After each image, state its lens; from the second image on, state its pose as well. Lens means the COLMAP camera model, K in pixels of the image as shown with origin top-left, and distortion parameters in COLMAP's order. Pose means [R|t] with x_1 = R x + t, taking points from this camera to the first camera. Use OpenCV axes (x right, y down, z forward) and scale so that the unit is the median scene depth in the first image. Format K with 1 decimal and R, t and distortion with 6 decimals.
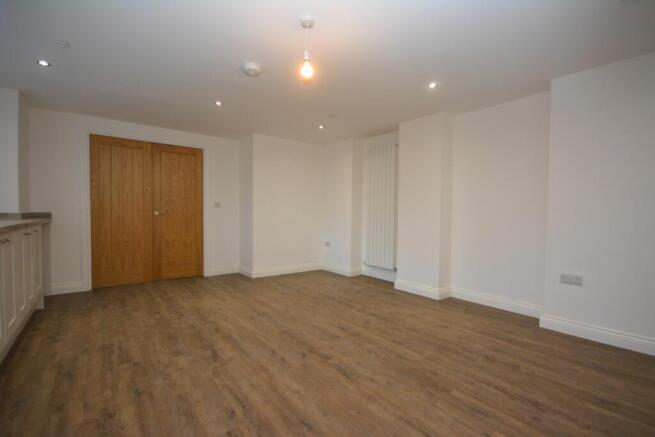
lens RADIAL K [[285.9, 0, 326.1], [0, 285.9, 220.7], [0, 0, 1]] dist [0.002011, -0.015113]
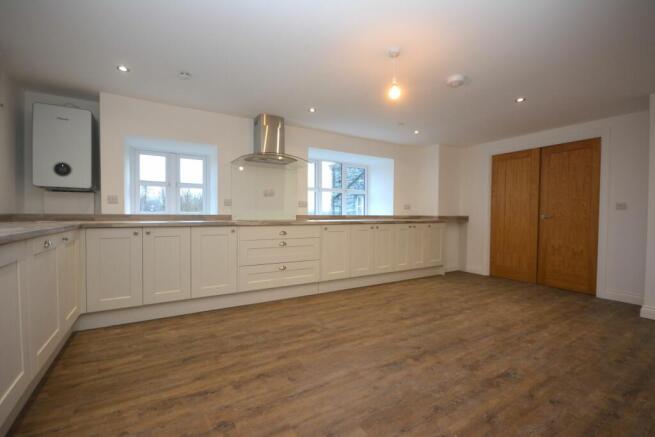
lens RADIAL K [[285.9, 0, 326.1], [0, 285.9, 220.7], [0, 0, 1]] dist [0.002011, -0.015113]
pose [[-0.132158, 0.011822, -0.991158, 0.810852], [-0.035750, 0.999221, 0.016685, -0.004472], [0.990584, 0.037638, -0.131632, 0.634895]]
